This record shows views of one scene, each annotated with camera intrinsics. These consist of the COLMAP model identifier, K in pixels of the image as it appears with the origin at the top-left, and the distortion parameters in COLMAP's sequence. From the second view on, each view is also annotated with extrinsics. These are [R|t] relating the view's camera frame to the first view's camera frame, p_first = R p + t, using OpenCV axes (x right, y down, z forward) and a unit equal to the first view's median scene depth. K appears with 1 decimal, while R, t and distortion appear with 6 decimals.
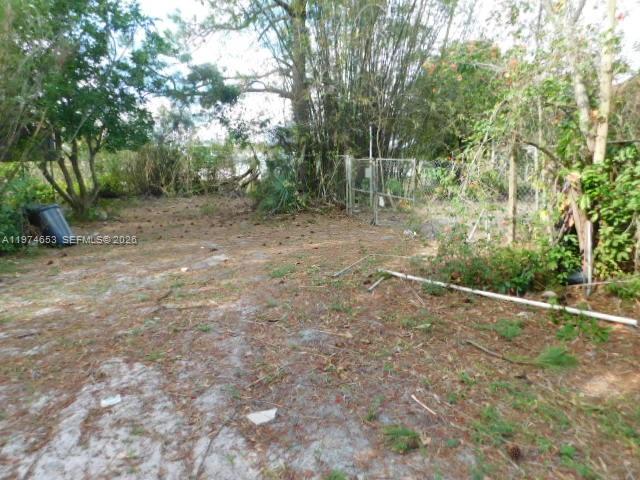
lens RADIAL K [[431.8, 0, 320.7], [0, 431.8, 240.2], [0, 0, 1]] dist [-0.043017, 0.044329]
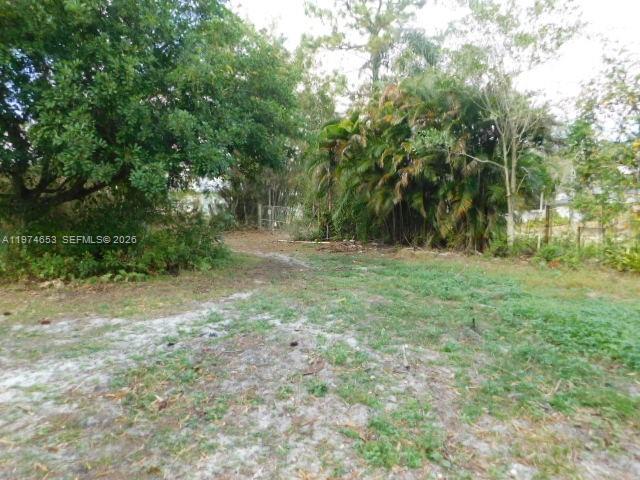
lens RADIAL K [[431.8, 0, 320.2], [0, 431.8, 239.5], [0, 0, 1]] dist [-0.043017, 0.044329]
pose [[0.971210, 0.003670, 0.238196, -0.149409], [0.018470, 0.995711, -0.090651, 0.177408], [-0.237508, 0.092441, 0.966977, -1.108891]]
